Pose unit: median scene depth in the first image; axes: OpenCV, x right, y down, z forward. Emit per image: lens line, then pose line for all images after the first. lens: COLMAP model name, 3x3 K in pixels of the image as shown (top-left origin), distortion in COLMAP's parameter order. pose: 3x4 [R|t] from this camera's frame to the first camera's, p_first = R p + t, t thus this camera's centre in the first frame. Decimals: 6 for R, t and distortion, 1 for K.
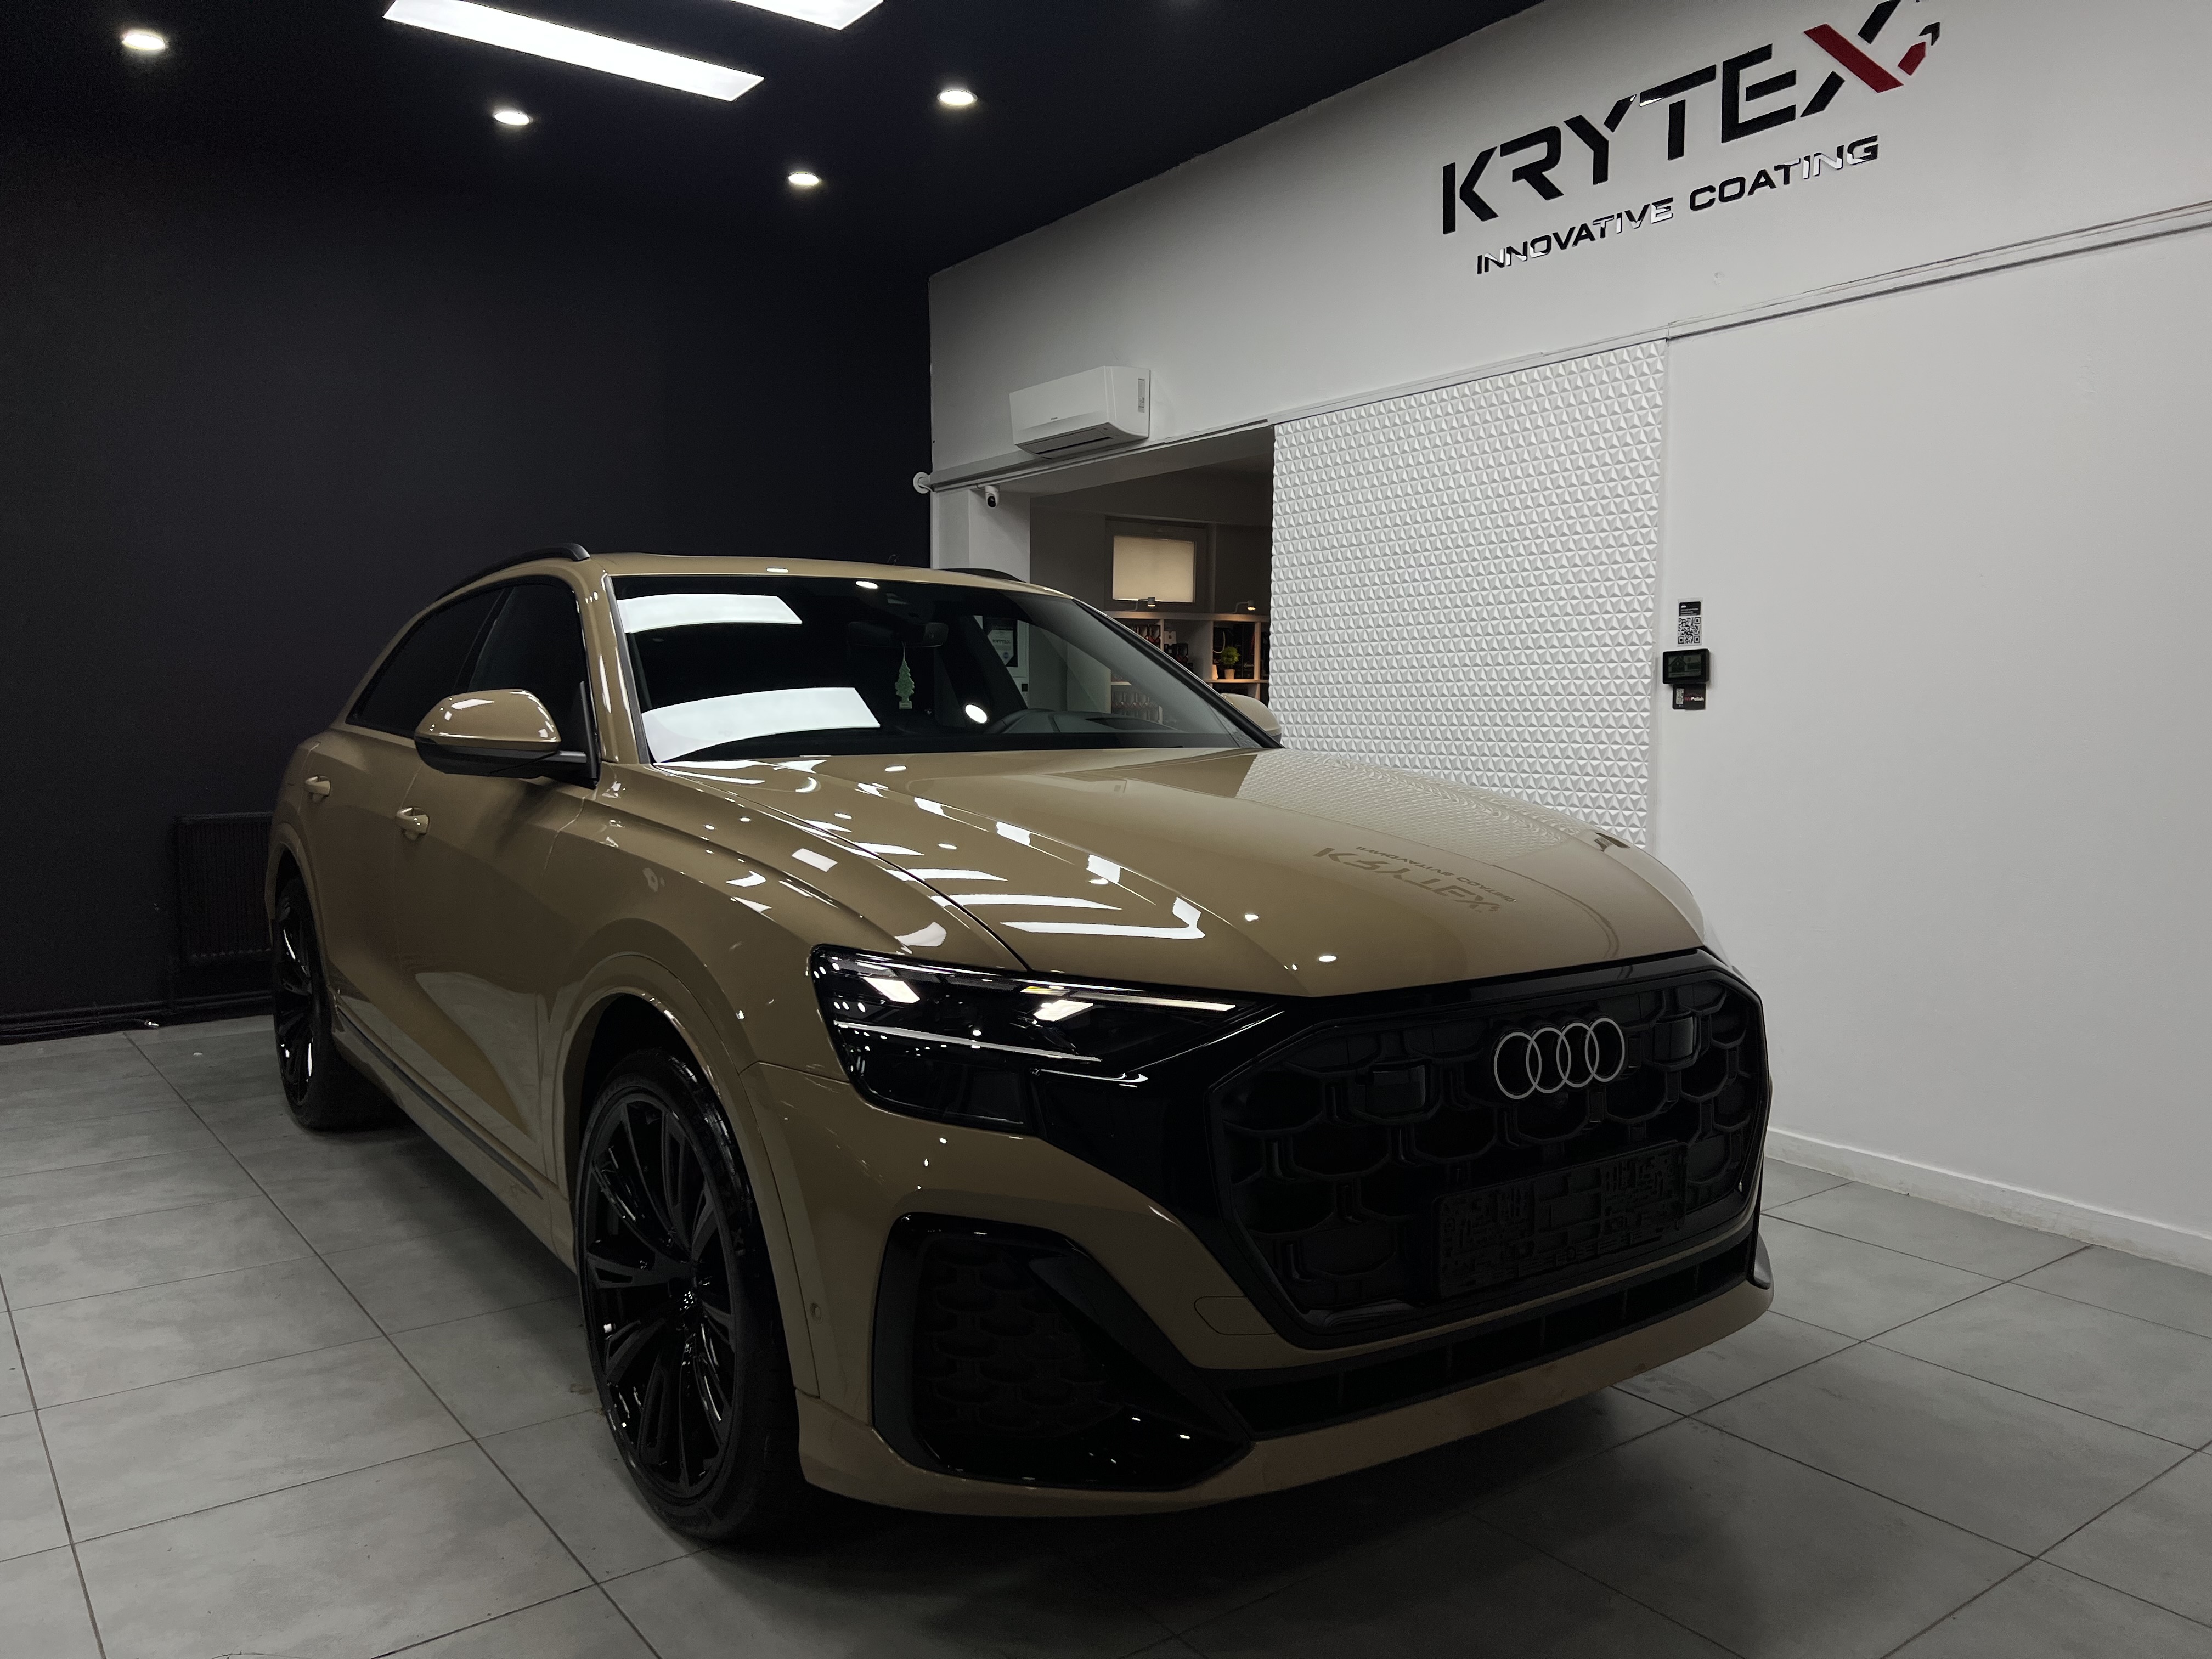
lens RADIAL K [[1683.1, 0, 1096.0], [0, 1683.1, 811.7], [0, 0, 1]] dist [0.045464, -0.044440]
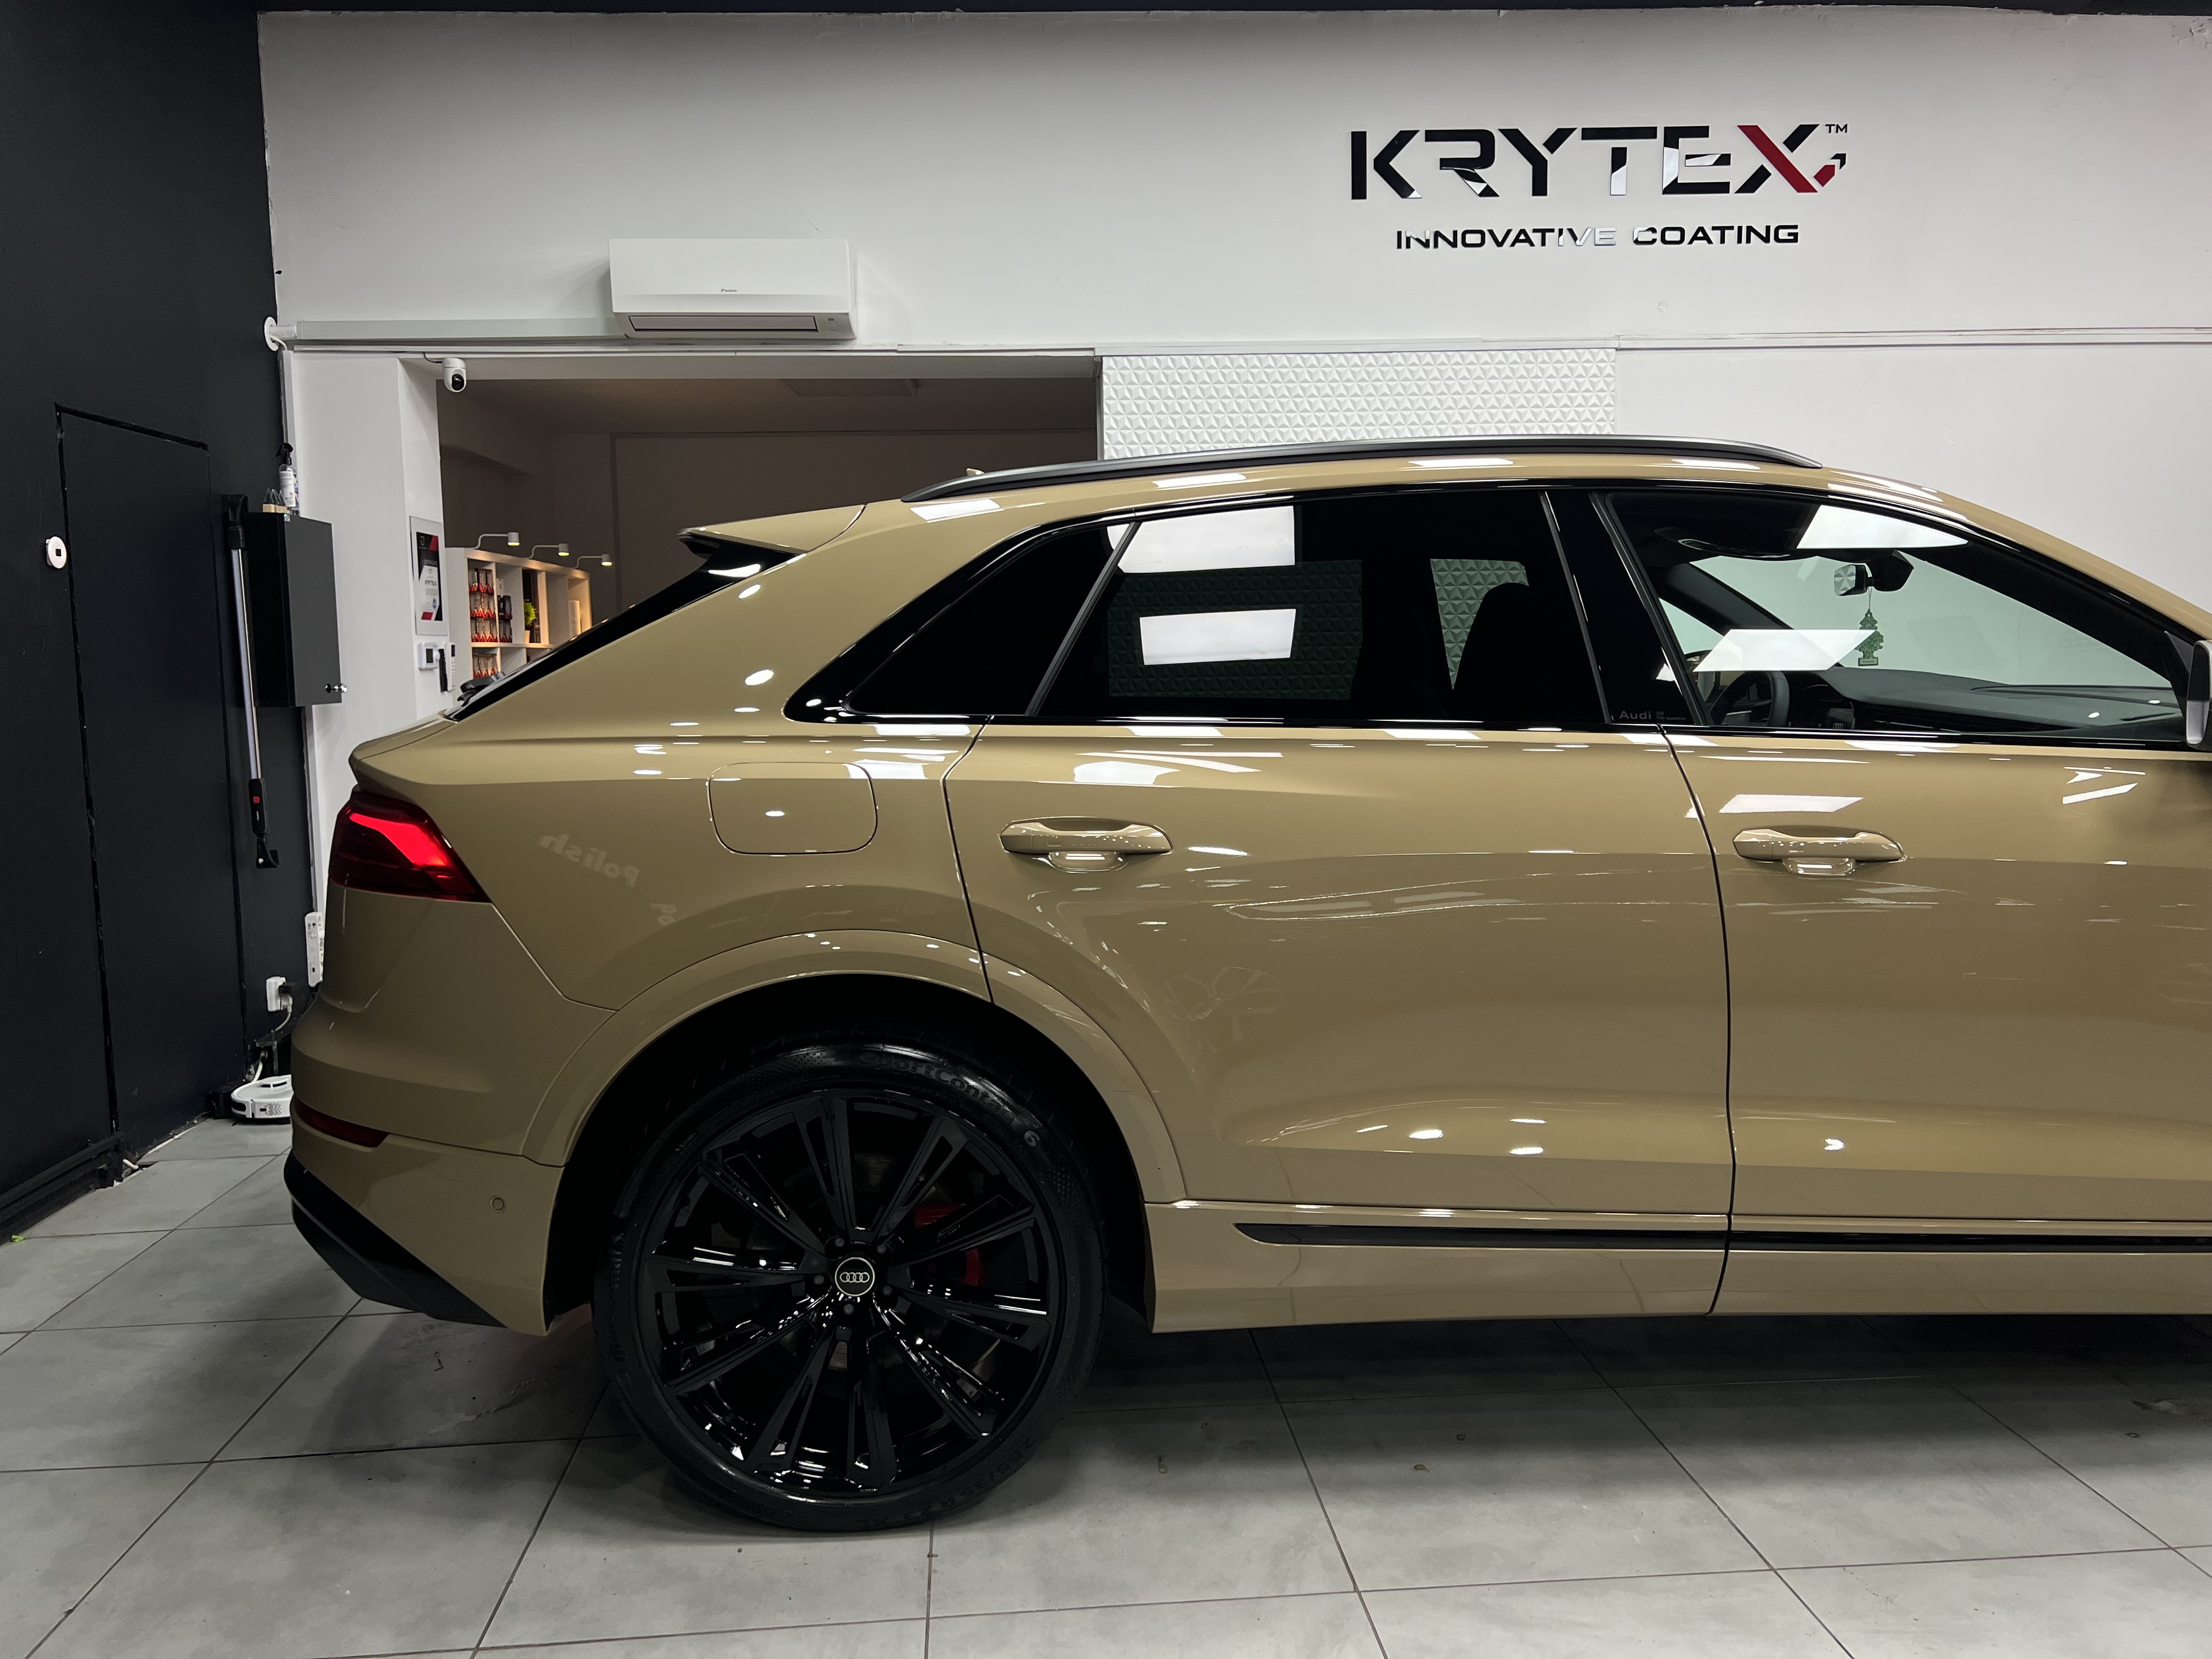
lens RADIAL K [[1683.1, 0, 1094.7], [0, 1683.1, 794.8], [0, 0, 1]] dist [0.045464, -0.044440]
pose [[0.527945, -0.077614, 0.845725, -0.848870], [0.068244, 0.996472, 0.048847, -0.052379], [-0.846532, 0.031927, 0.531379, 0.677568]]
